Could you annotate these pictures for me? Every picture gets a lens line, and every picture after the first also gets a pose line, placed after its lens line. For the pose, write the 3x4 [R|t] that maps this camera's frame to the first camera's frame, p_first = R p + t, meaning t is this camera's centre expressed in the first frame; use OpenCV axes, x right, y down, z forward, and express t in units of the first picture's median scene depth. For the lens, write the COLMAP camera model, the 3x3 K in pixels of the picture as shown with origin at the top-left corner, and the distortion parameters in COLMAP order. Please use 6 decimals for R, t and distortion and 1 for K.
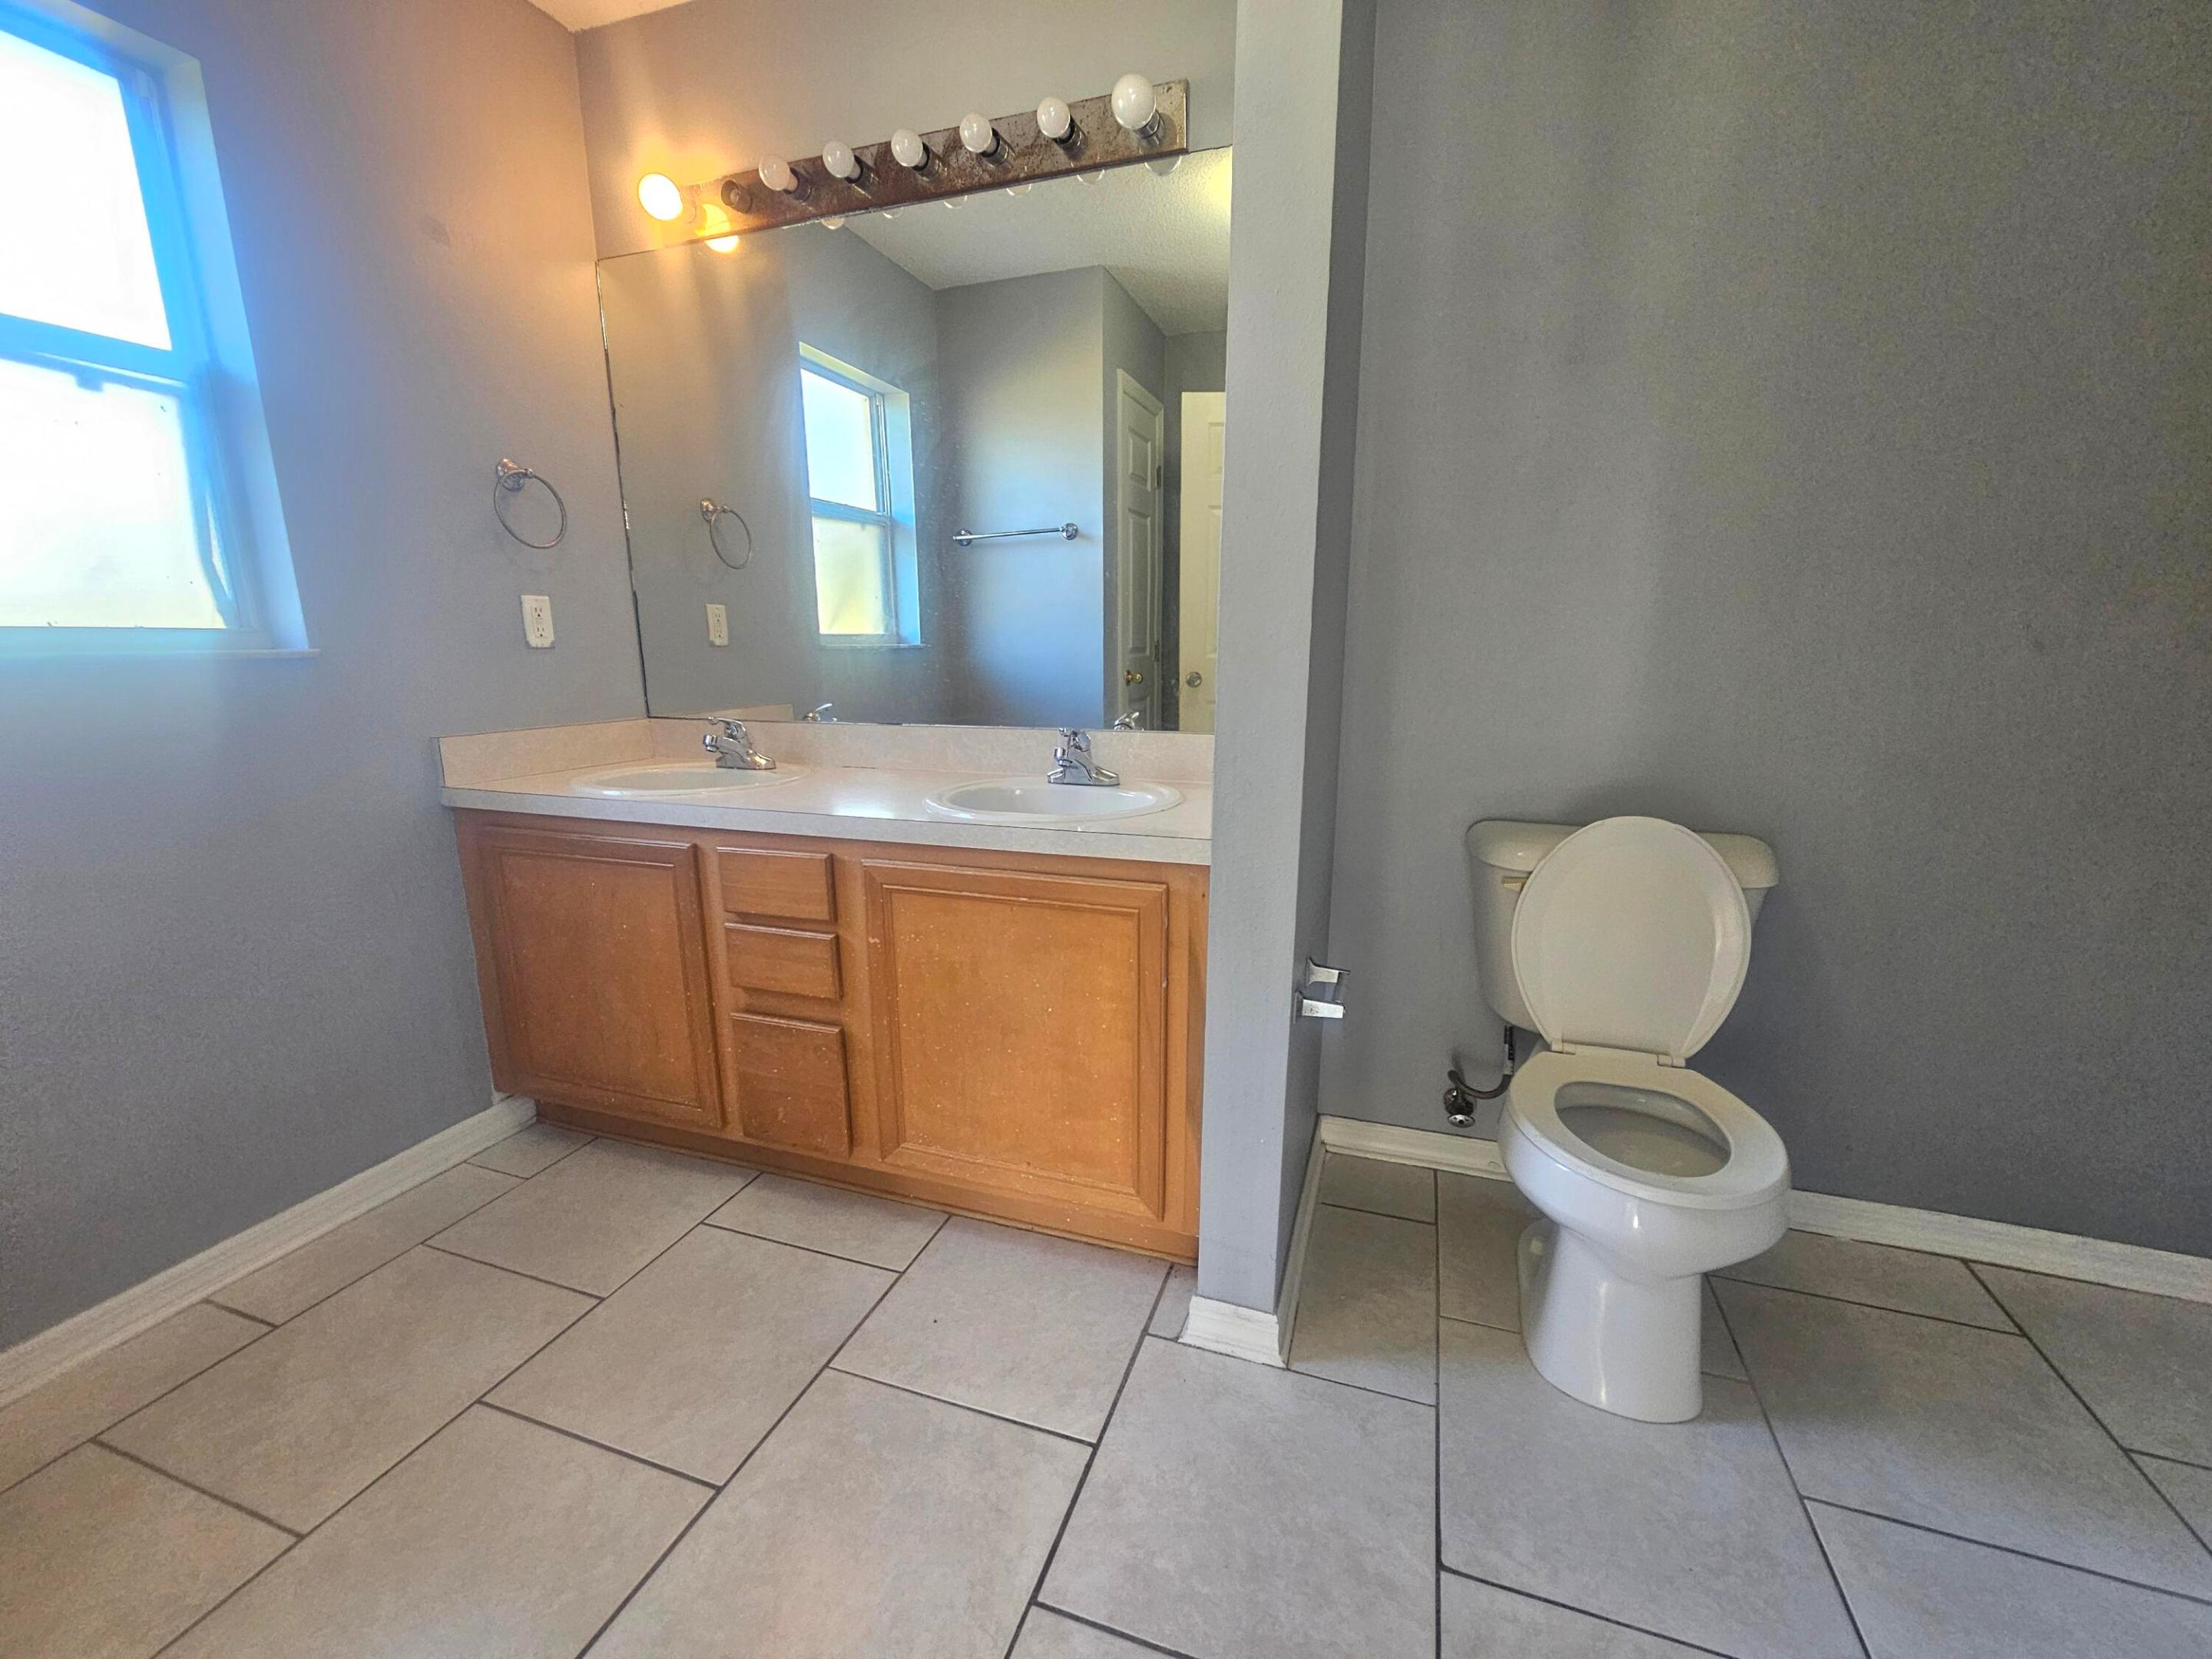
lens RADIAL K [[908.5, 0, 1113.5], [0, 908.5, 834.2], [0, 0, 1]] dist [-0.004265, -0.000435]
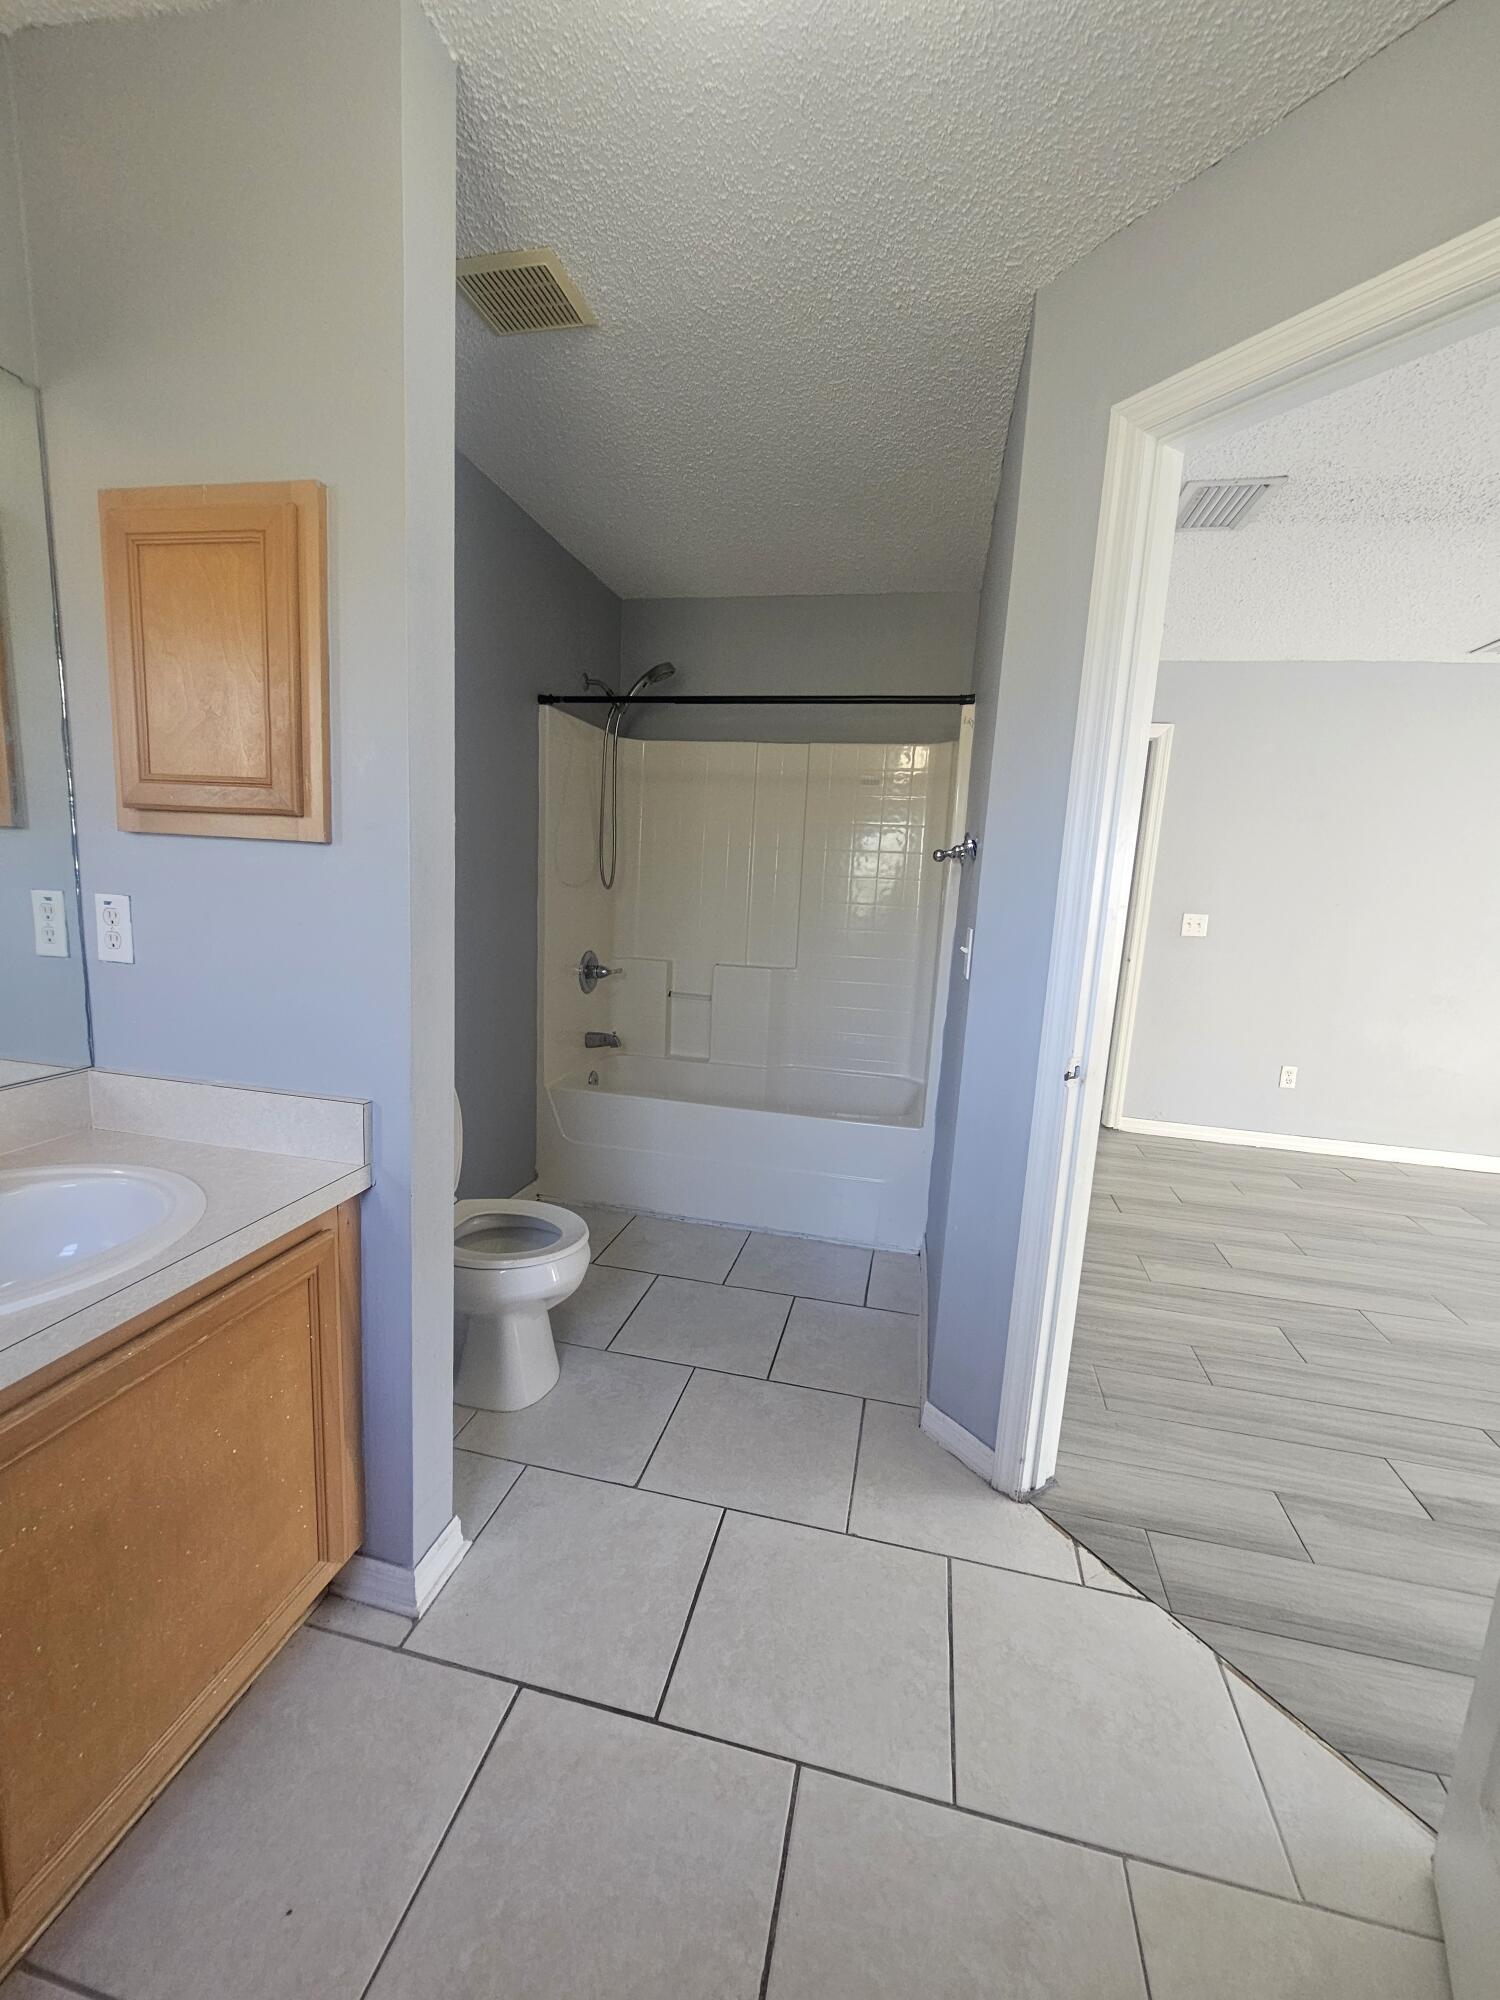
lens RADIAL K [[821.4, 0, 750.0], [0, 821.4, 1000.0], [0, 0, 1]] dist [-0.004265, -0.000435]
pose [[-0.116489, -0.158487, 0.980465, -0.935818], [0.152025, 0.972708, 0.175295, -0.306921], [-0.981488, 0.169475, -0.089216, 0.668136]]
